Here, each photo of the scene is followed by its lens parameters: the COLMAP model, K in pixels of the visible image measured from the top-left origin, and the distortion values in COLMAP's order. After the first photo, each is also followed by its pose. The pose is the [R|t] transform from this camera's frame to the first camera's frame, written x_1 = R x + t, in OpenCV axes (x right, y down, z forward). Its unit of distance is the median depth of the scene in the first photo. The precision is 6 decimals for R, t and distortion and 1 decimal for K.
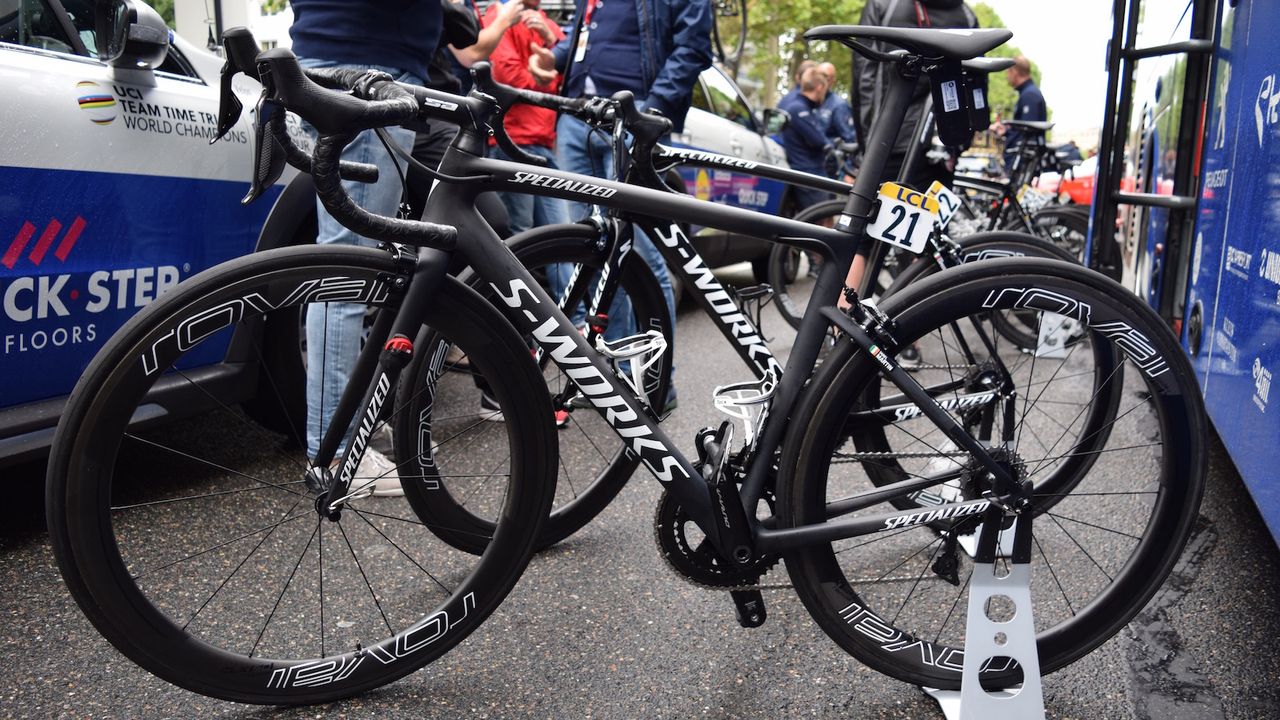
lens RADIAL K [[1112.1, 0, 642.3], [0, 1112.1, 383.6], [0, 0, 1]] dist [-0.096127, 0.009261]
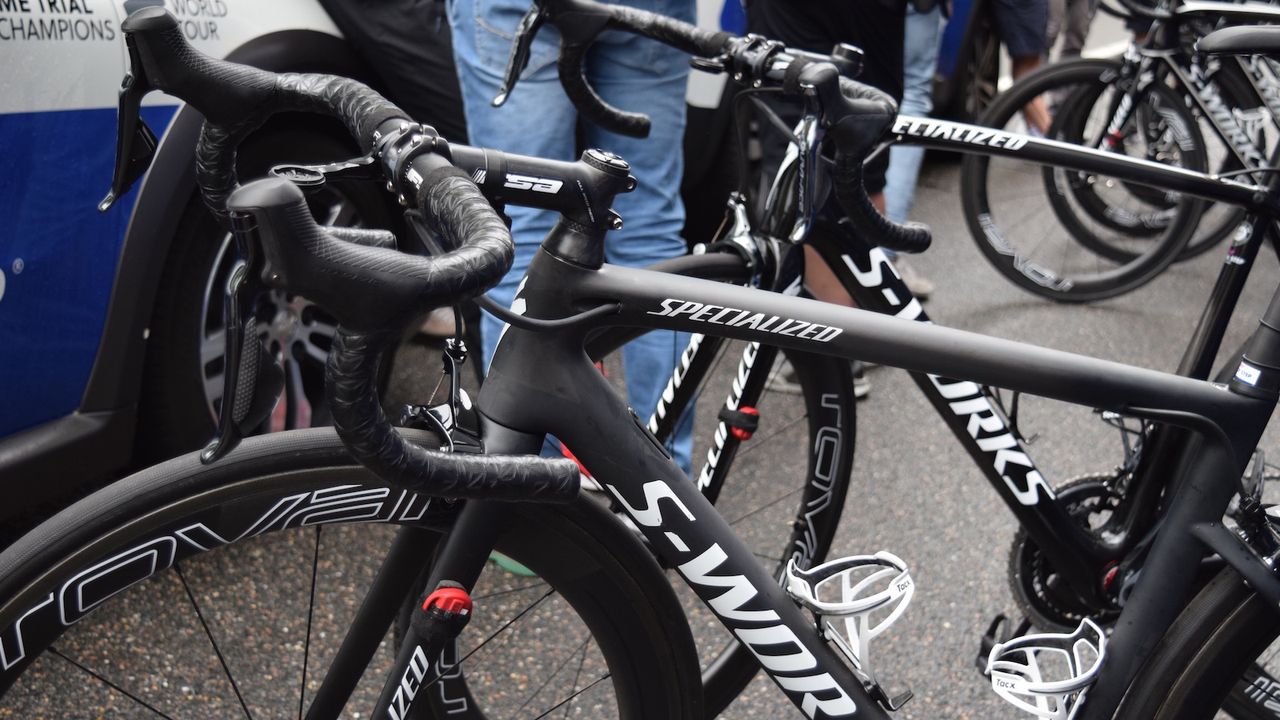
lens RADIAL K [[1797.0, 0, 603.9], [0, 1797.0, 396.4], [0, 0, 1]] dist [-0.040584, -0.050899]
pose [[0.998507, 0.023487, -0.049321, -0.064822], [-0.019373, 0.996421, 0.082281, -0.142450], [0.051077, -0.081203, 0.995388, 0.069319]]
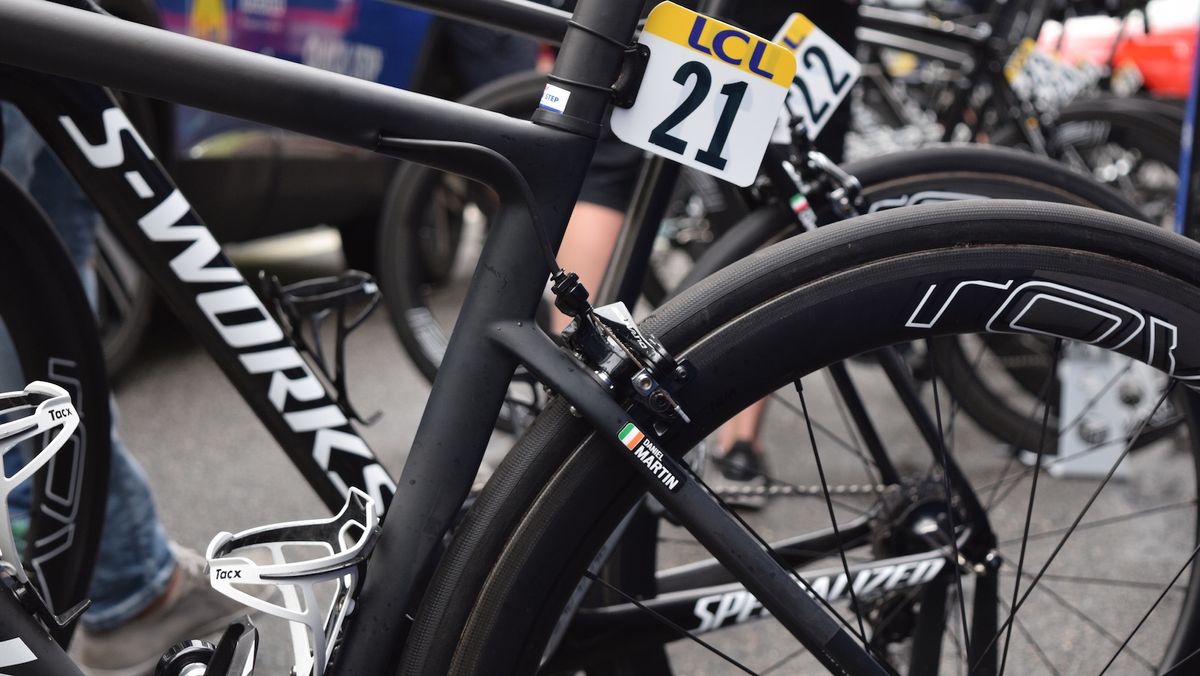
lens RADIAL K [[2893.6, 0, 601.3], [0, 2893.6, 386.5], [0, 0, 1]] dist [0.057337, 0.270342]
pose [[0.982674, 0.007700, 0.185180, 0.009770], [0.002869, 0.998385, -0.056741, 0.006664], [-0.185318, 0.056289, 0.981065, 0.012154]]
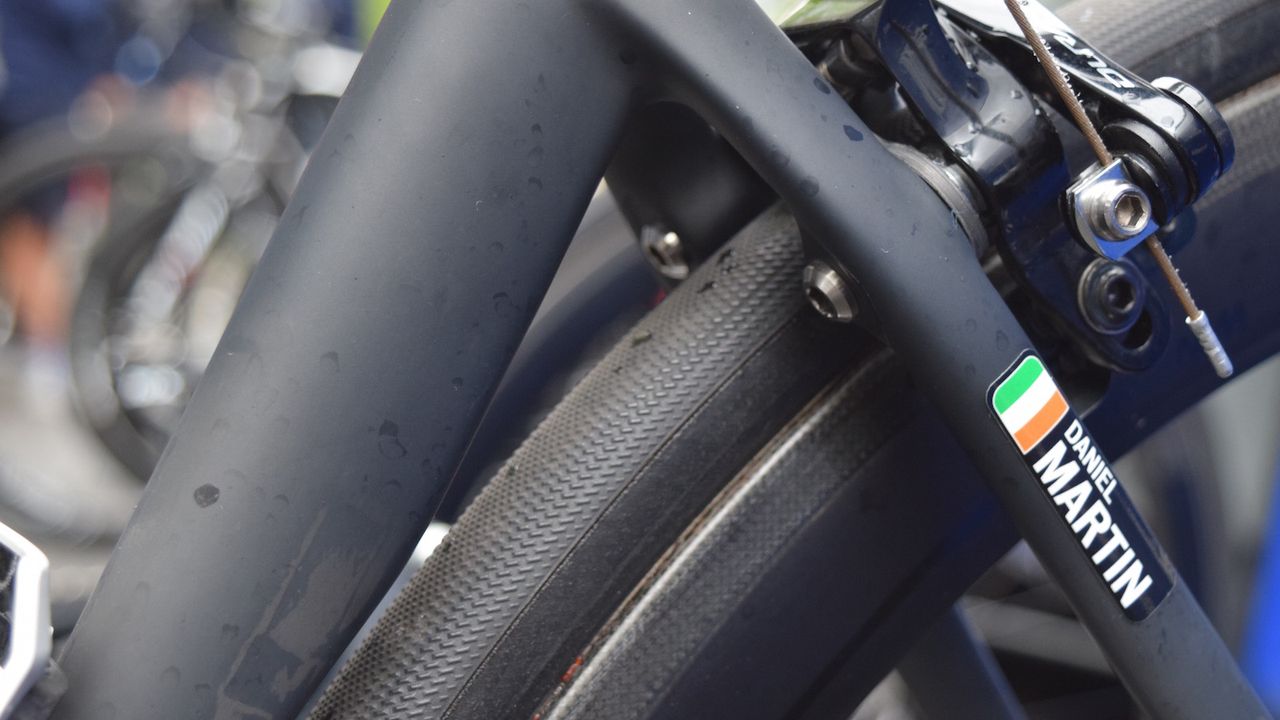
lens RADIAL K [[2278.6, 0, 666.4], [0, 2278.6, 360.5], [0, 0, 1]] dist [0.009808, -0.111363]
pose [[0.908047, 0.125631, 0.399585, 0.063867], [-0.074245, 0.987130, -0.141639, -0.000527], [-0.412236, 0.098948, 0.905688, 0.577023]]
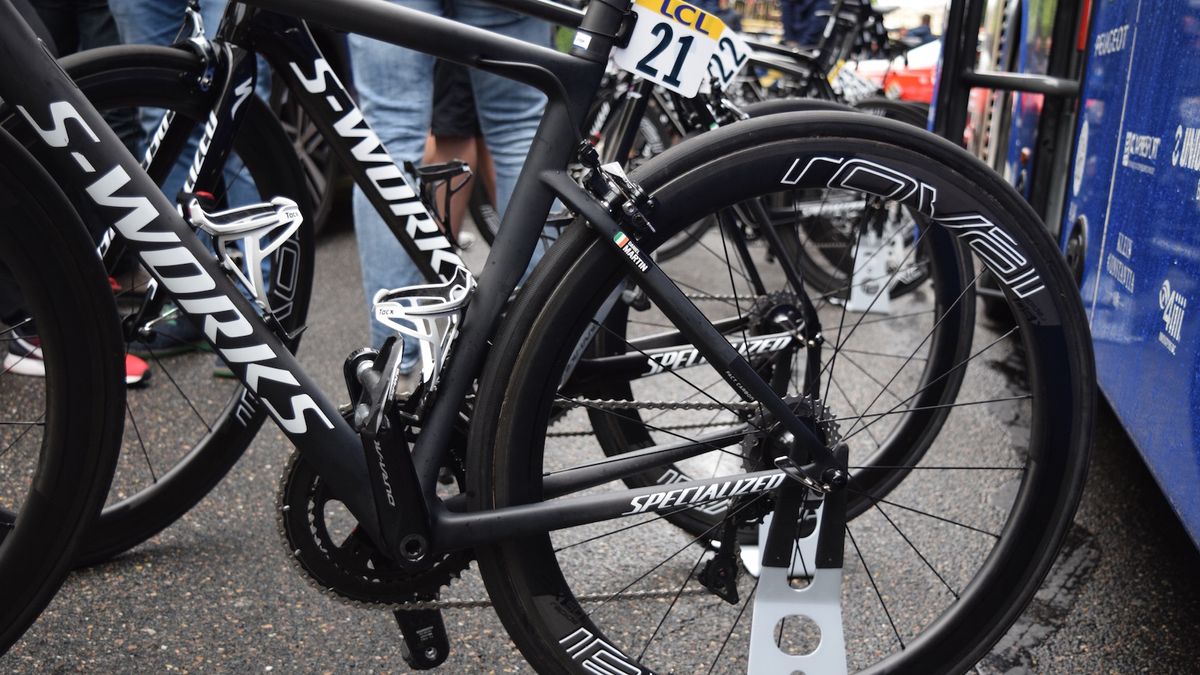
lens RADIAL K [[1653.1, 0, 596.3], [0, 1653.1, 366.3], [0, 0, 1]] dist [-0.051729, -0.010141]
pose [[0.980793, 0.022646, 0.193734, 0.004132], [-0.023384, 0.999725, 0.001523, 0.031344], [-0.193647, -0.006024, 0.981053, 0.024356]]
